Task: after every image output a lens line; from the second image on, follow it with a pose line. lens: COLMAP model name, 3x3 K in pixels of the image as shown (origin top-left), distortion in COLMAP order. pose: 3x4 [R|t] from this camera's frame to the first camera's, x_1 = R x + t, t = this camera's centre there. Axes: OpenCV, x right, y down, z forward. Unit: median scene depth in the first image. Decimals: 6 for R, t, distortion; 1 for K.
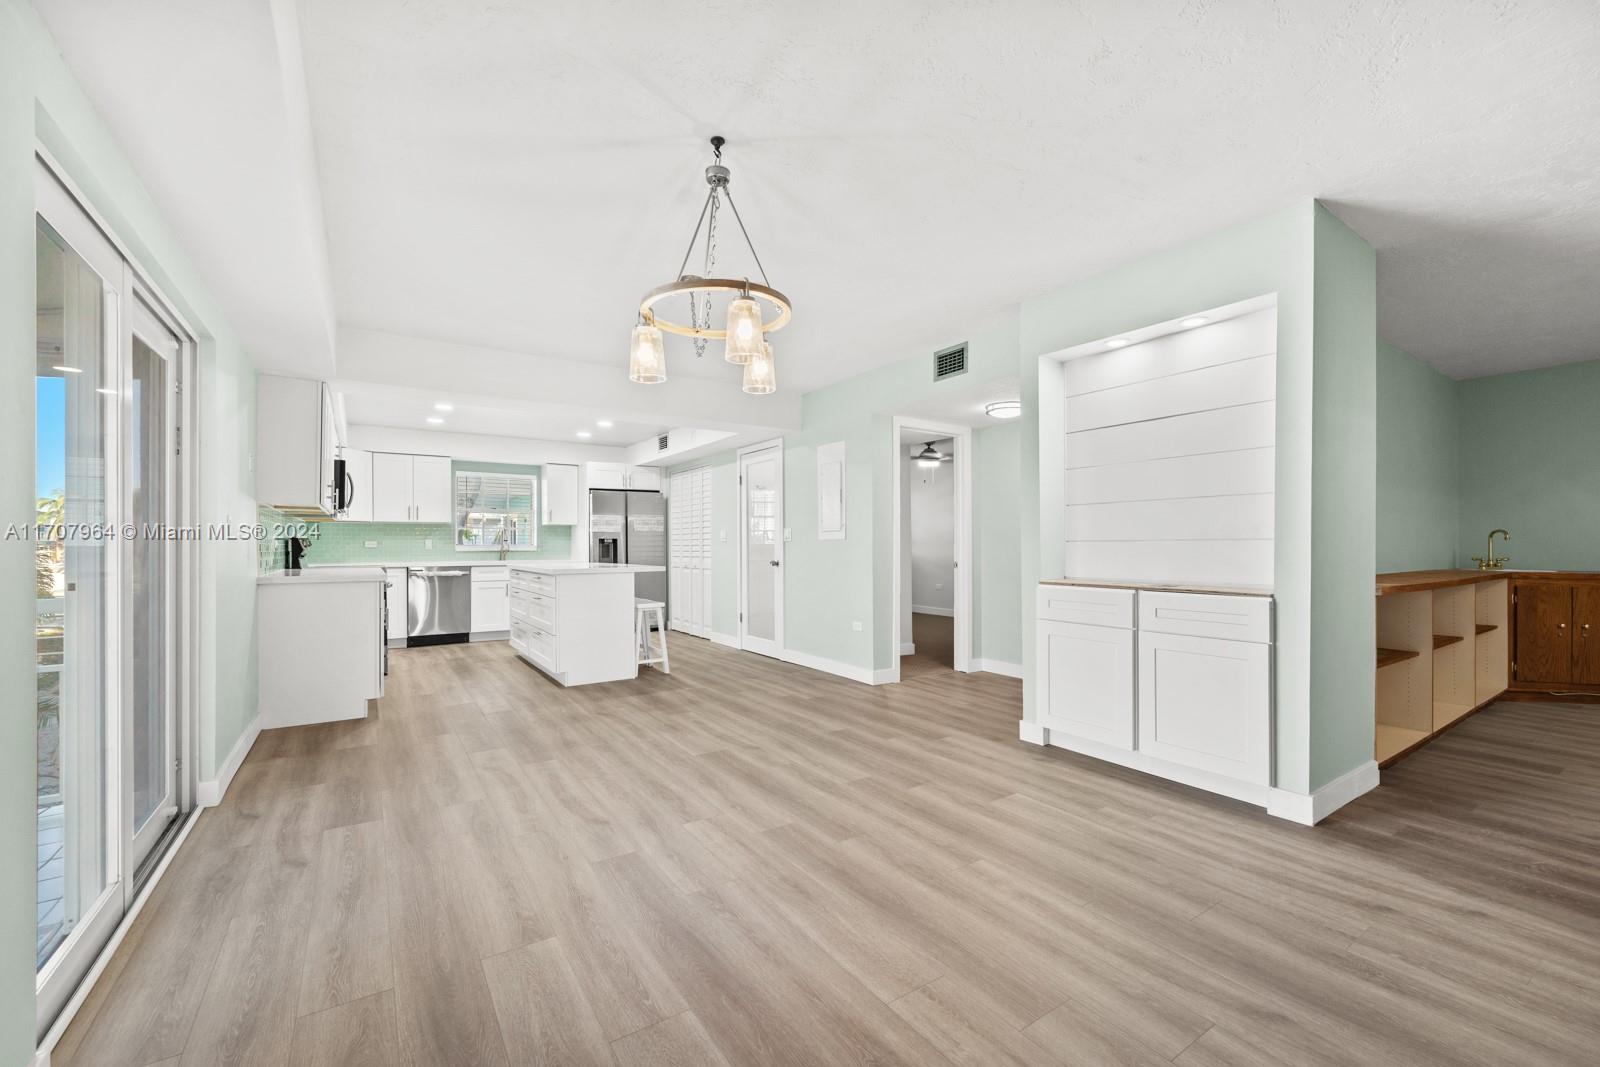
lens RADIAL K [[651.1, 0, 801.3], [0, 651.1, 544.1], [0, 0, 1]] dist [-0.000957, -0.000090]
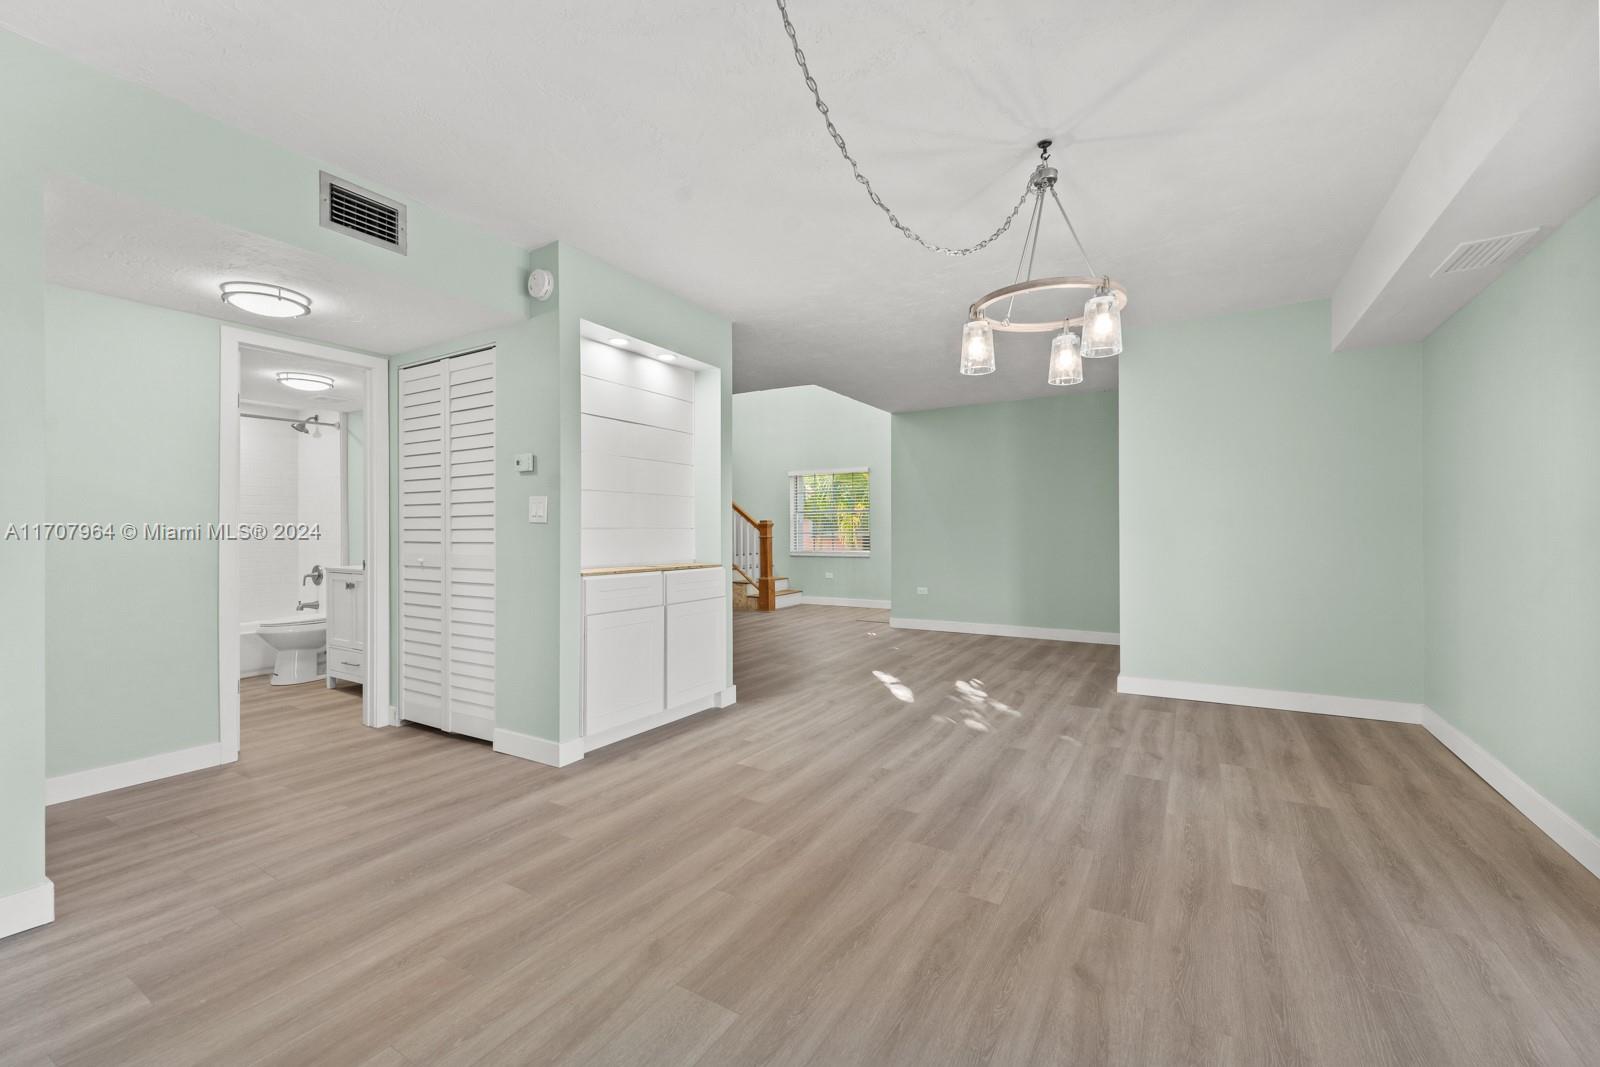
lens RADIAL K [[651.1, 0, 794.5], [0, 651.1, 530.3], [0, 0, 1]] dist [-0.000957, -0.000090]
pose [[-0.416151, 0.005575, 0.909278, -0.480908], [0.002351, 0.999984, -0.005055, 0.003354], [-0.909293, 0.000034, -0.416158, 0.955614]]
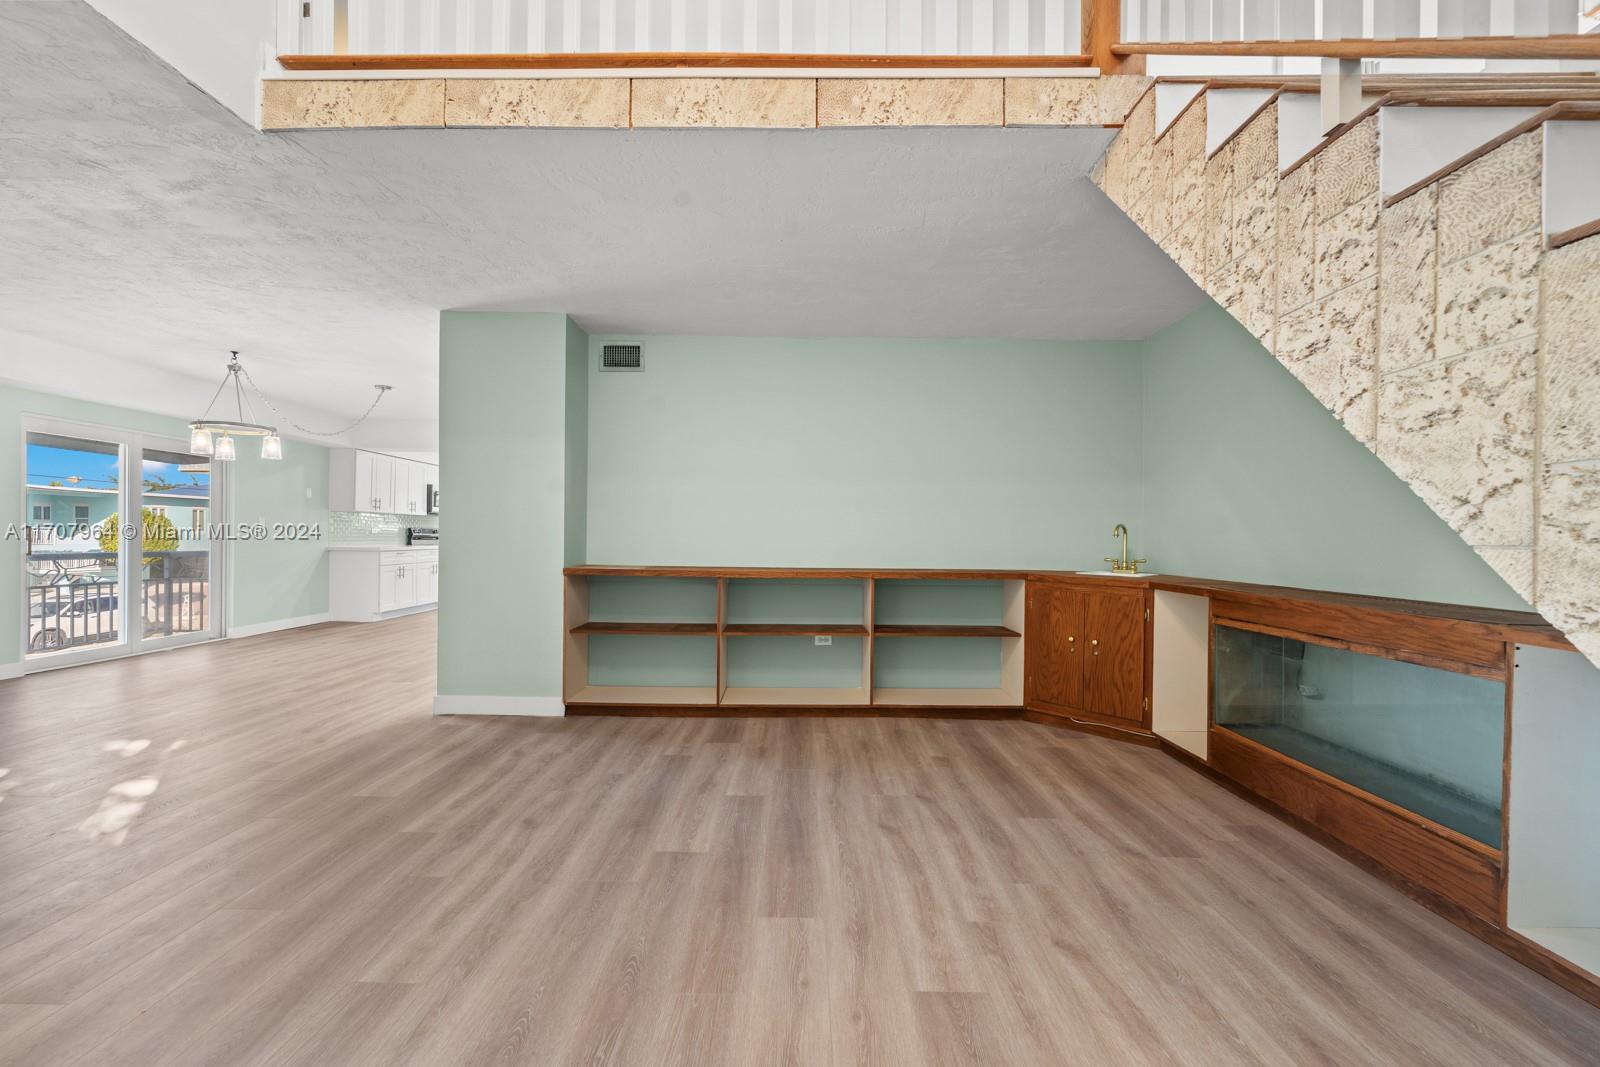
lens RADIAL K [[651.1, 0, 800.3], [0, 651.1, 539.5], [0, 0, 1]] dist [-0.000957, -0.000090]
pose [[0.828316, 0.013550, -0.560098, 1.468938], [-0.010718, 0.999908, 0.008340, -0.005961], [0.560159, -0.000905, 0.828384, 0.123114]]
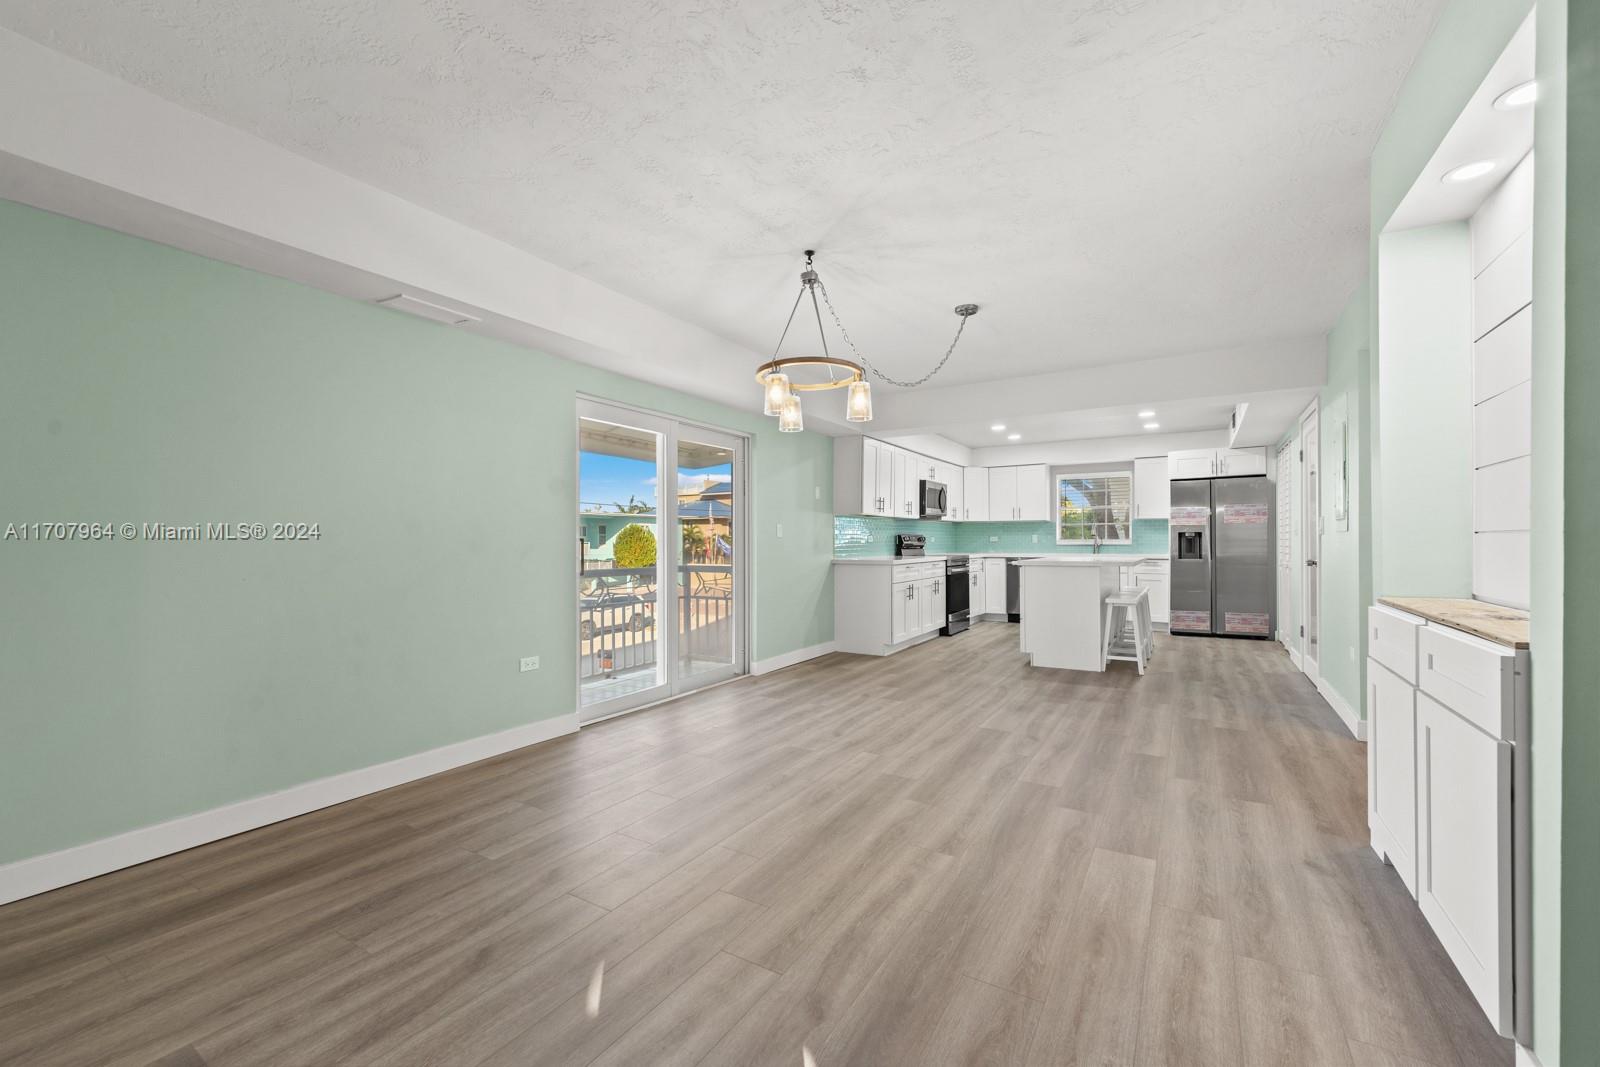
lens RADIAL K [[651.1, 0, 797.1], [0, 651.1, 539.5], [0, 0, 1]] dist [-0.000957, -0.000090]
pose [[0.420363, -0.002059, -0.907354, 0.601650], [0.004021, 0.999992, -0.000406, -0.000057], [0.907347, -0.003478, 0.420368, 0.203723]]
